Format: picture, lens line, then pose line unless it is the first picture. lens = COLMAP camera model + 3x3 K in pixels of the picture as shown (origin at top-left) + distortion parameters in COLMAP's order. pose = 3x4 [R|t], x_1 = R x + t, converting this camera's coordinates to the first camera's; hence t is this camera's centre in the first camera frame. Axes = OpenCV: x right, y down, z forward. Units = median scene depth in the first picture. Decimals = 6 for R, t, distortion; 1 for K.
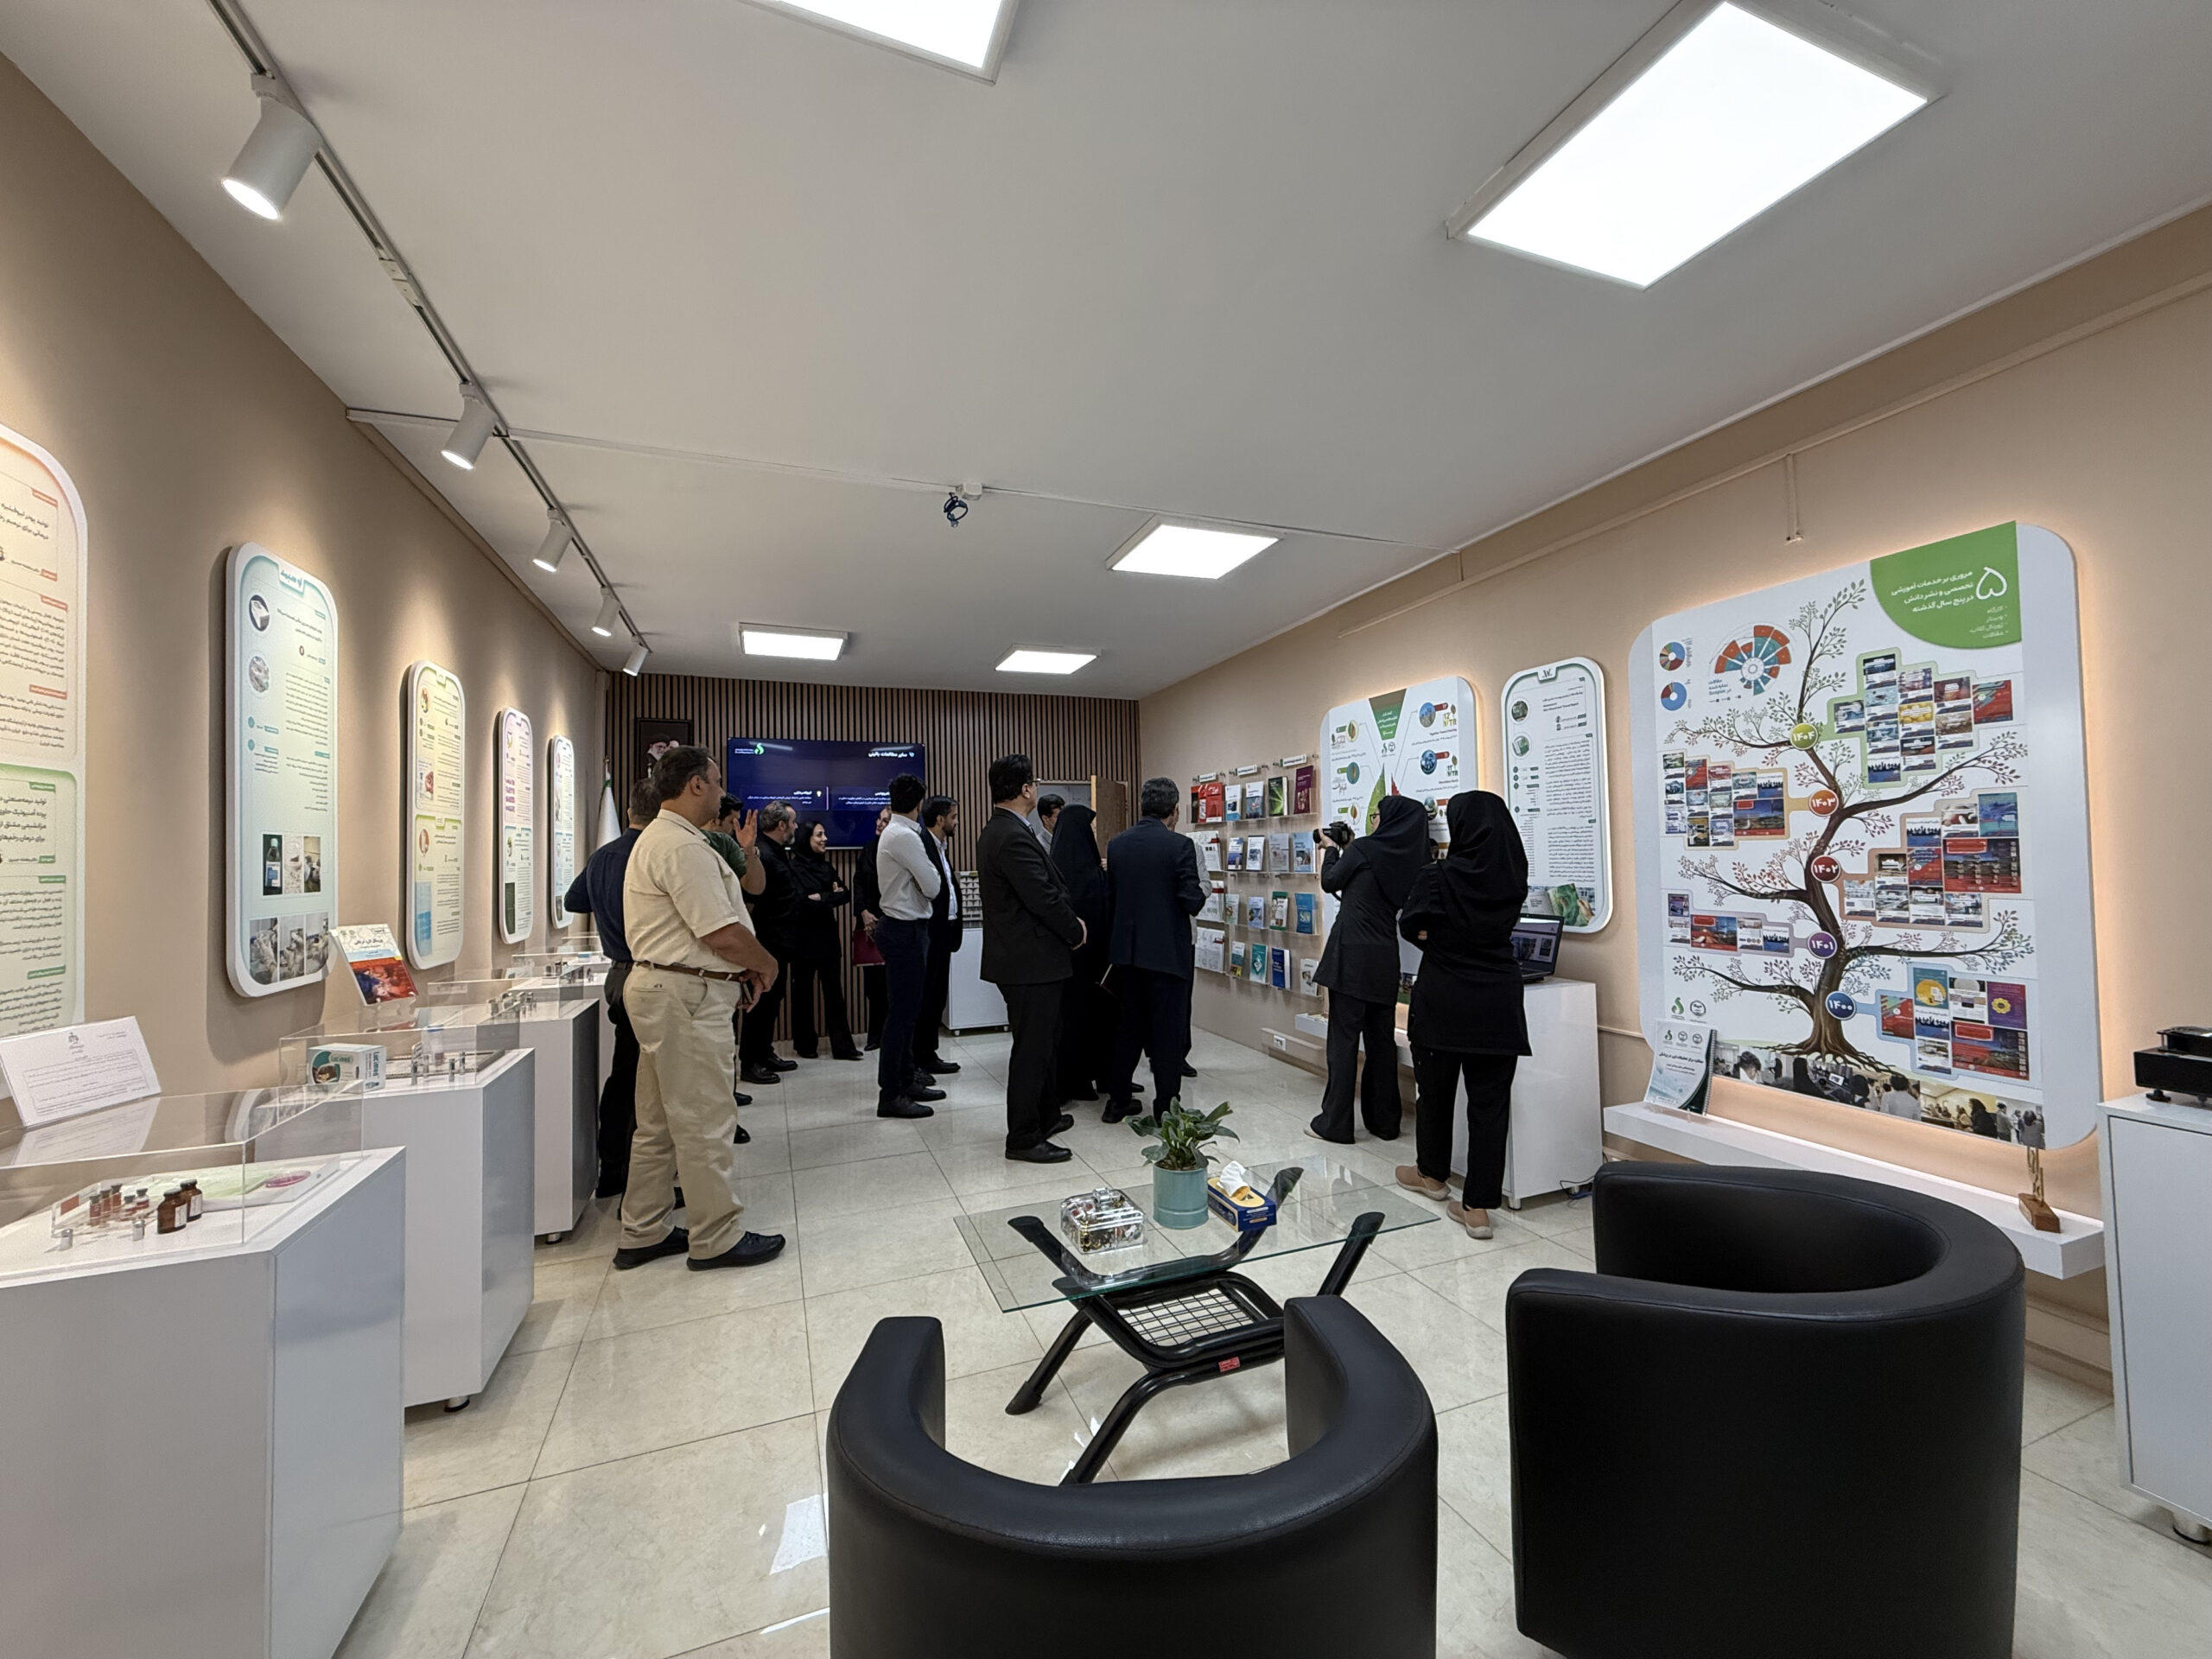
lens RADIAL K [[870.5, 0, 1106.0], [0, 870.5, 829.5], [0, 0, 1]] dist [-0.000292, -0.000047]
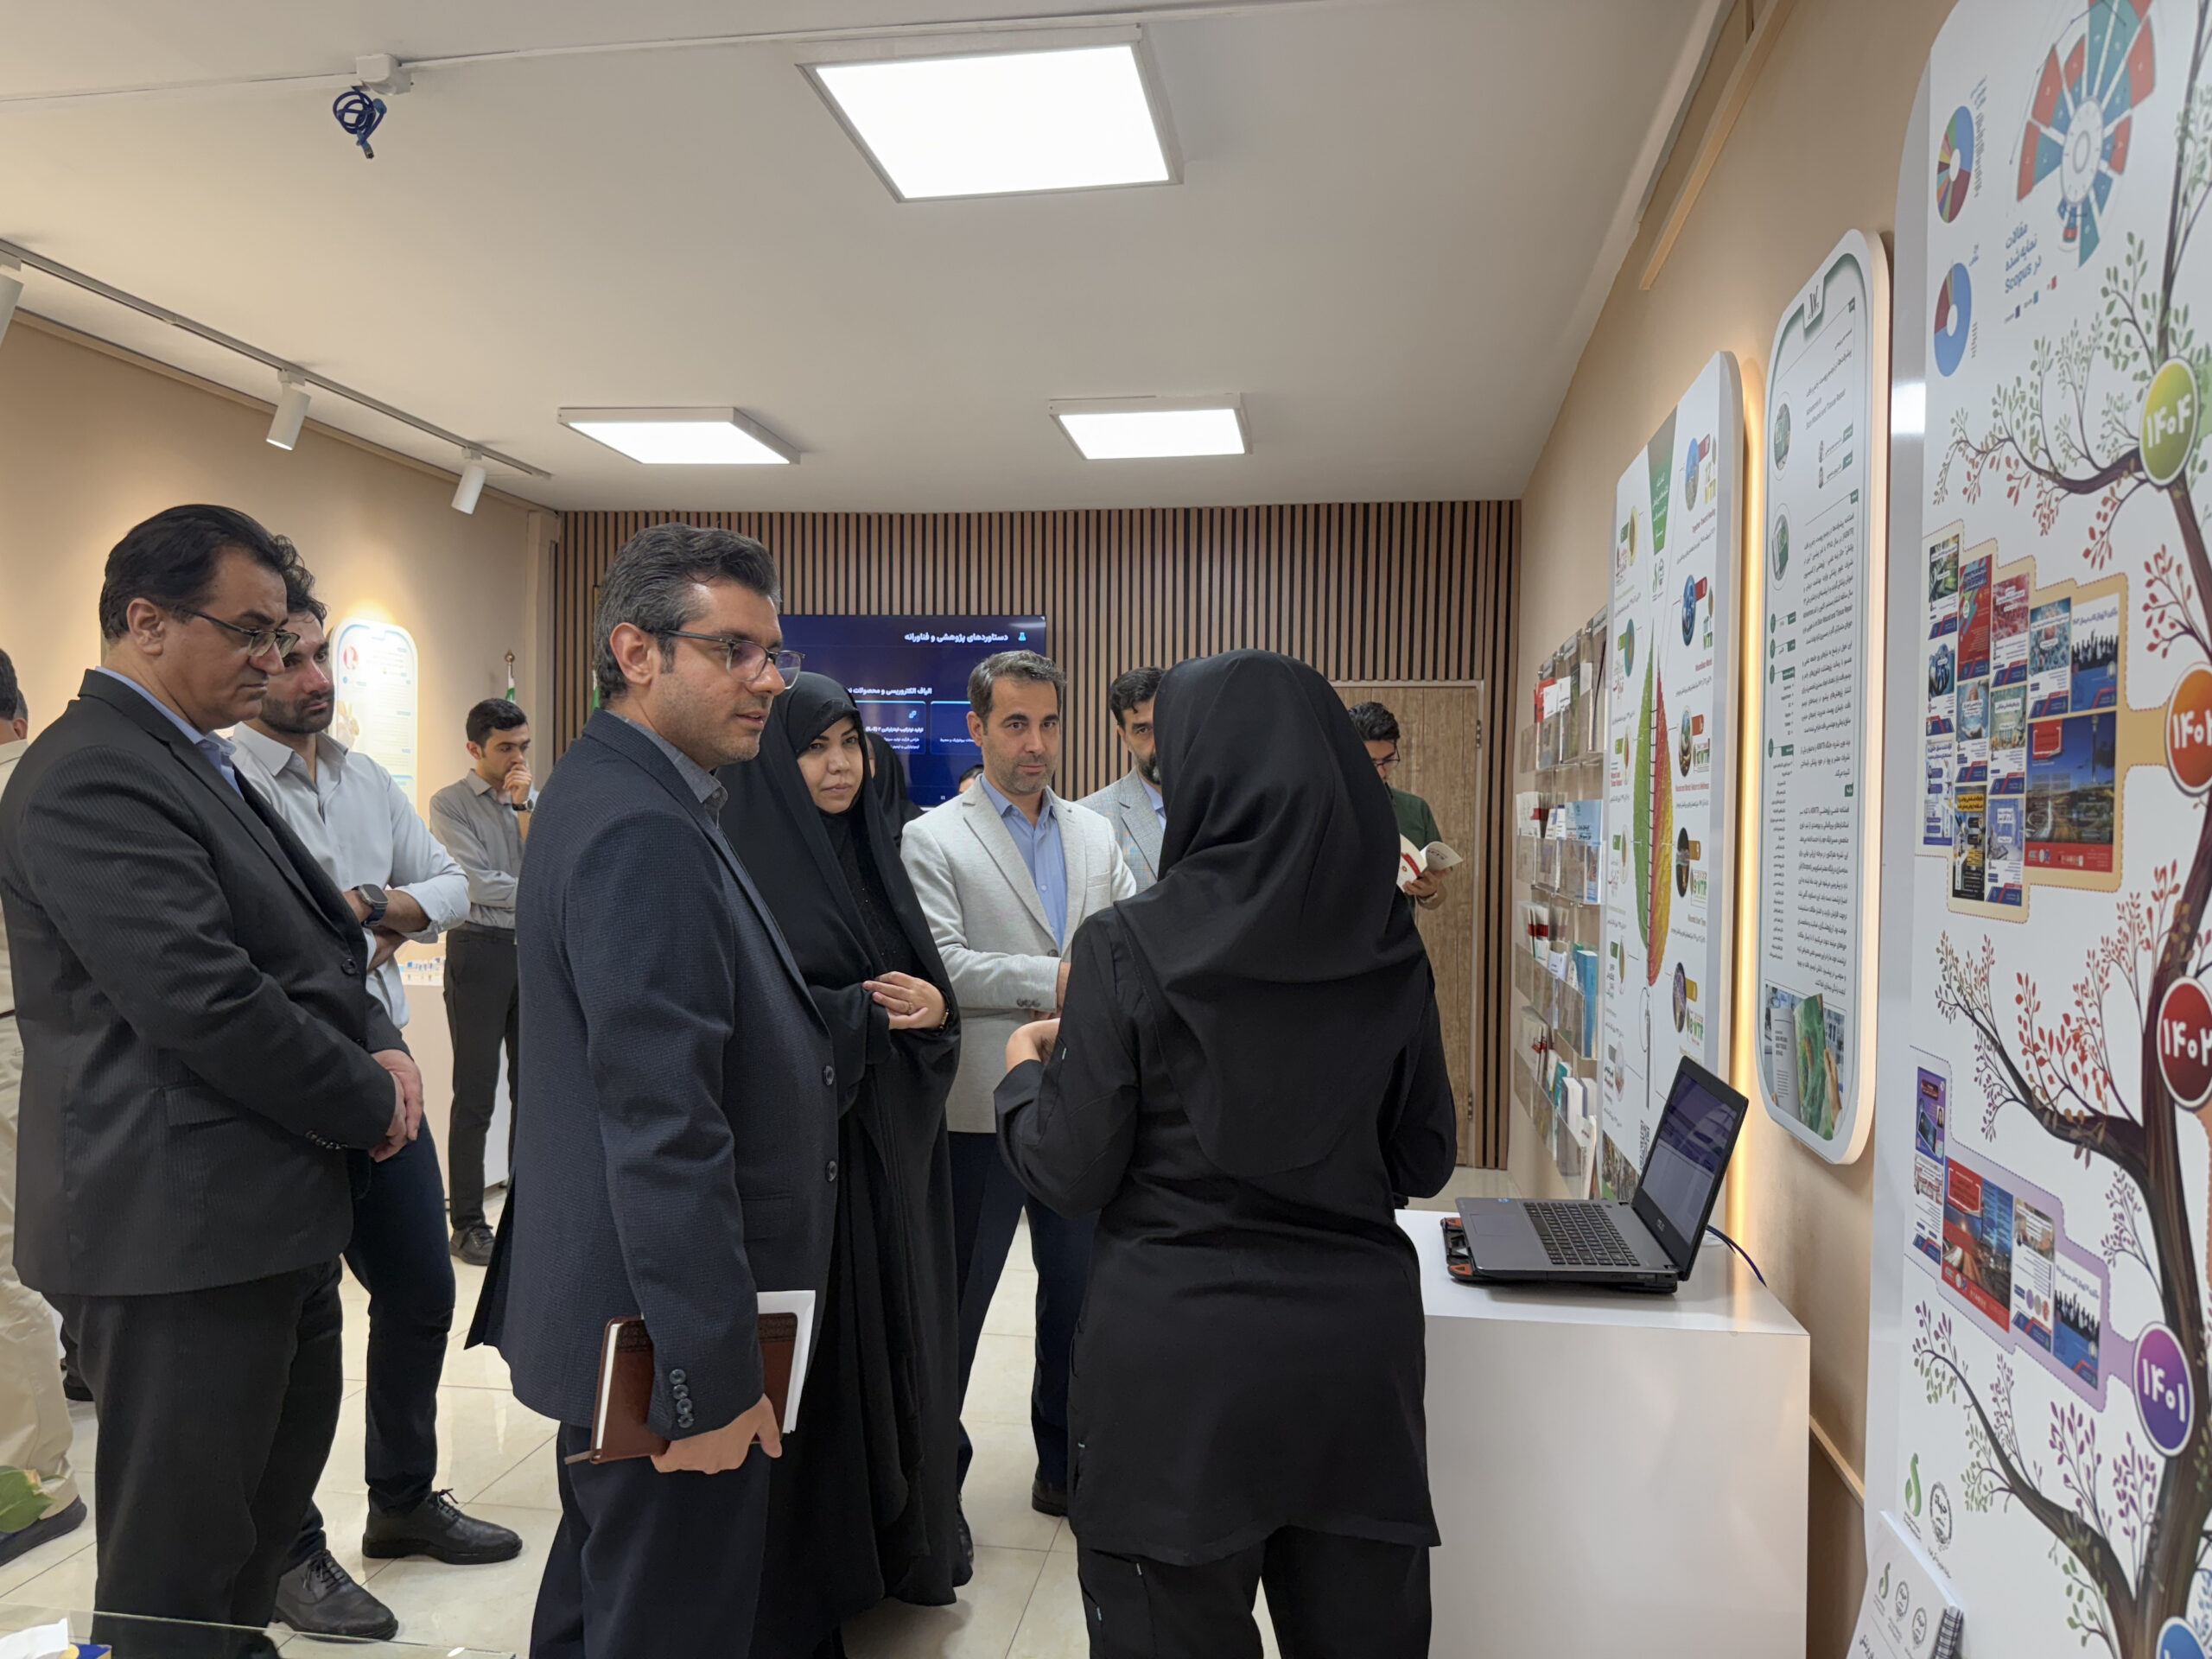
lens RADIAL K [[1570.8, 0, 1106.0], [0, 1570.8, 829.5], [0, 0, 1]] dist [-0.005528, -0.001170]
pose [[0.863404, 0.031919, -0.503503, 0.676001], [-0.007939, 0.998733, 0.049700, -0.020602], [0.504452, -0.038914, 0.862563, 0.461391]]
